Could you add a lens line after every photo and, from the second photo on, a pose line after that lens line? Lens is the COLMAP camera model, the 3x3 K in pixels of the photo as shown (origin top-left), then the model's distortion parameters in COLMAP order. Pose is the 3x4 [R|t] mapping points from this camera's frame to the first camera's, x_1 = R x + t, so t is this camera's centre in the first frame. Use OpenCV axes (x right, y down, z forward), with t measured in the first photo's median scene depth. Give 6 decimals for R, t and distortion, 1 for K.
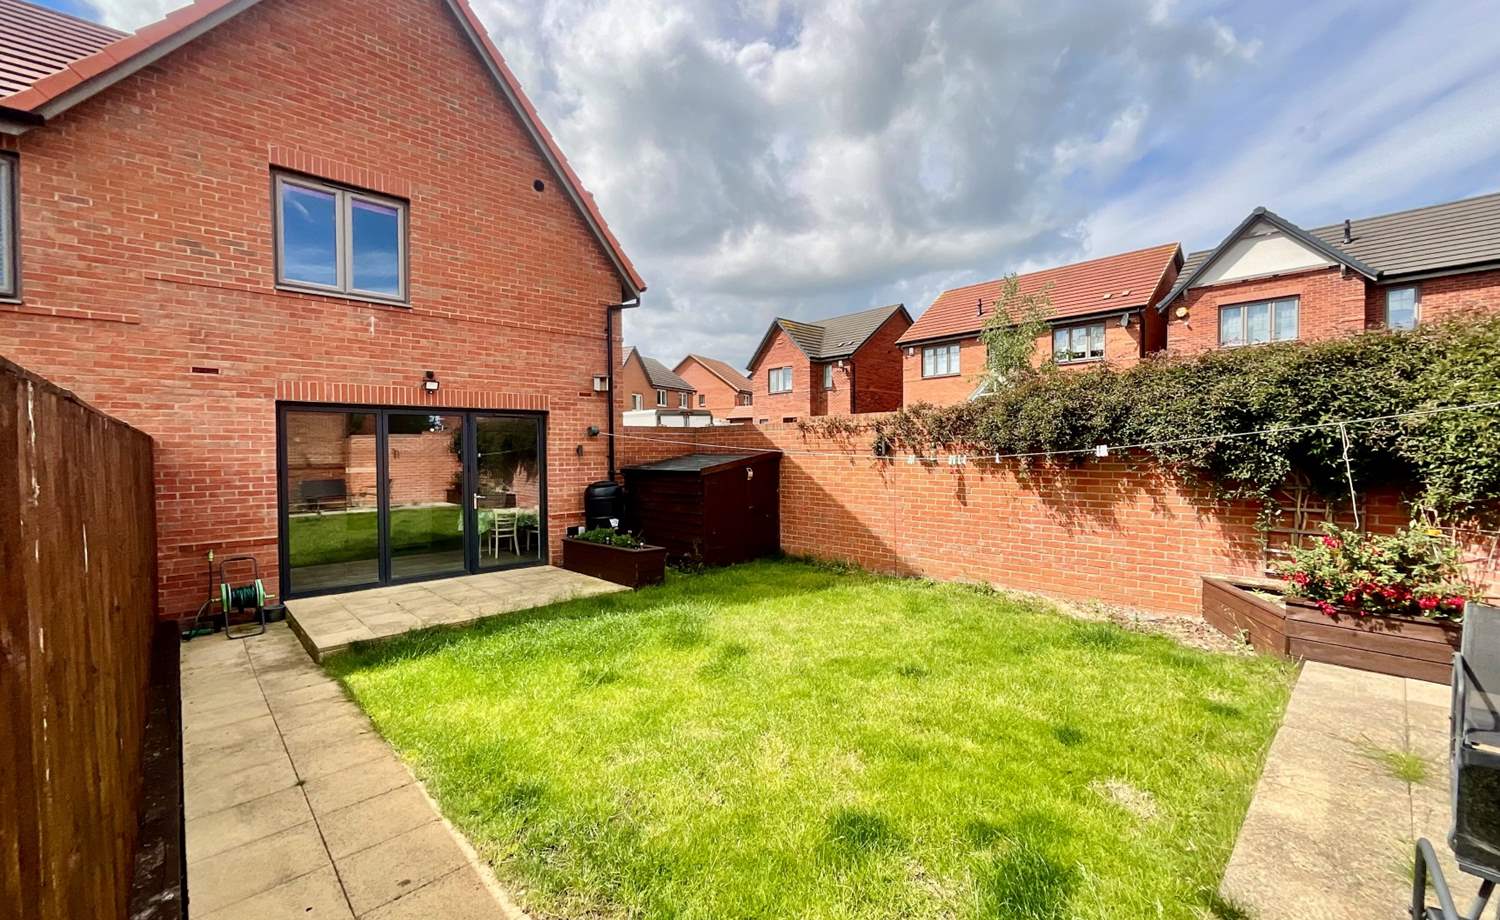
lens RADIAL K [[629.3, 0, 745.7], [0, 629.3, 460.8], [0, 0, 1]] dist [-0.003851, -0.000364]
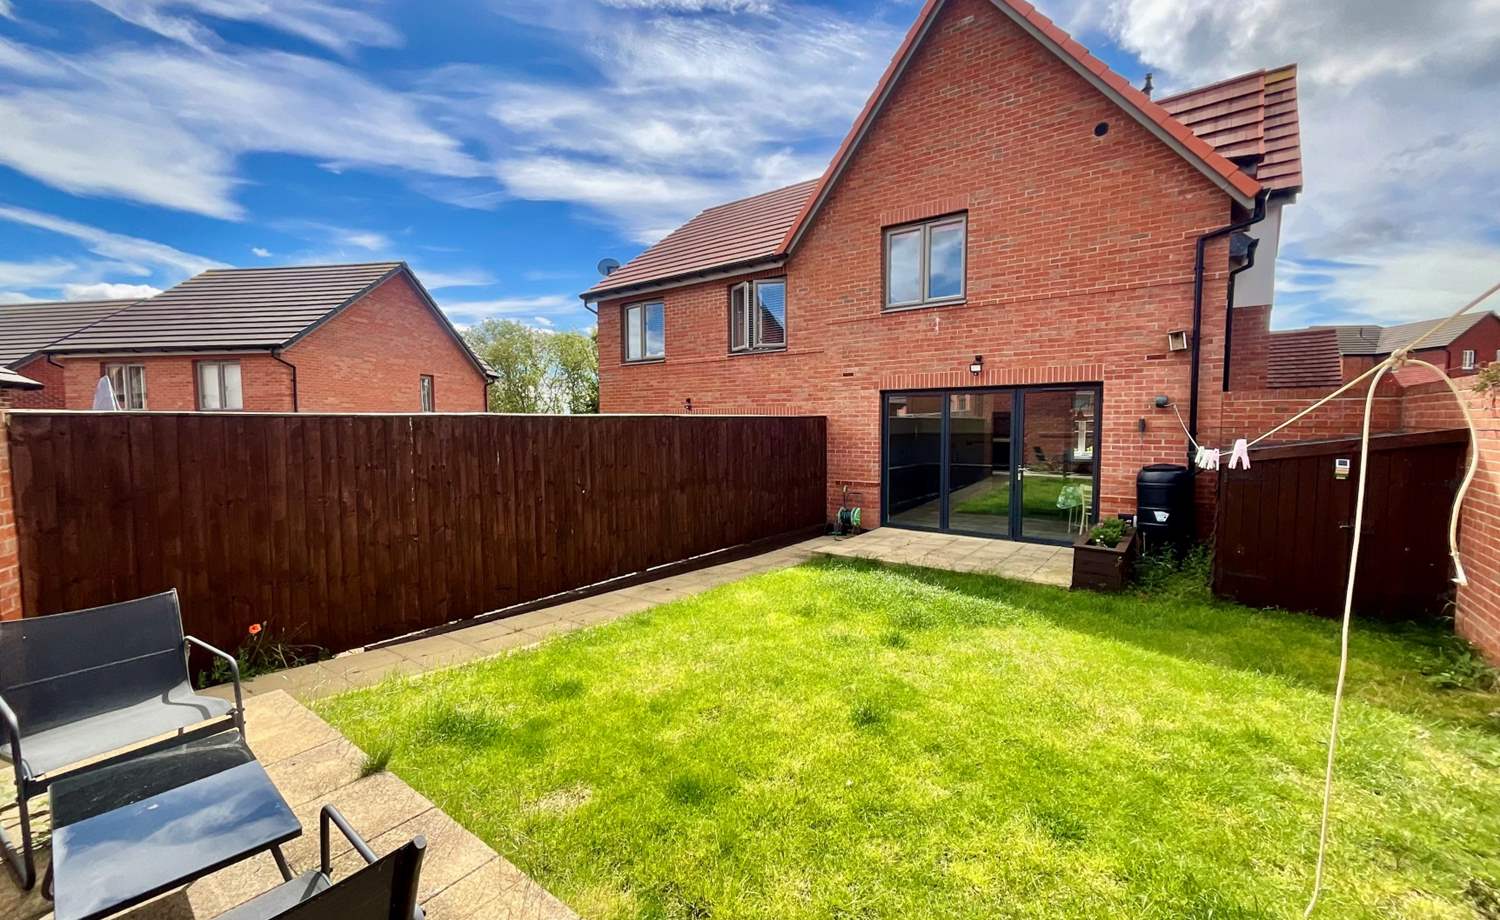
lens RADIAL K [[629.3, 0, 745.7], [0, 629.3, 460.8], [0, 0, 1]] dist [-0.003851, -0.000364]
pose [[0.129269, 0.068349, -0.989251, 0.575063], [-0.011583, 0.997658, 0.067416, -0.022749], [0.991542, 0.002744, 0.129758, 0.421219]]
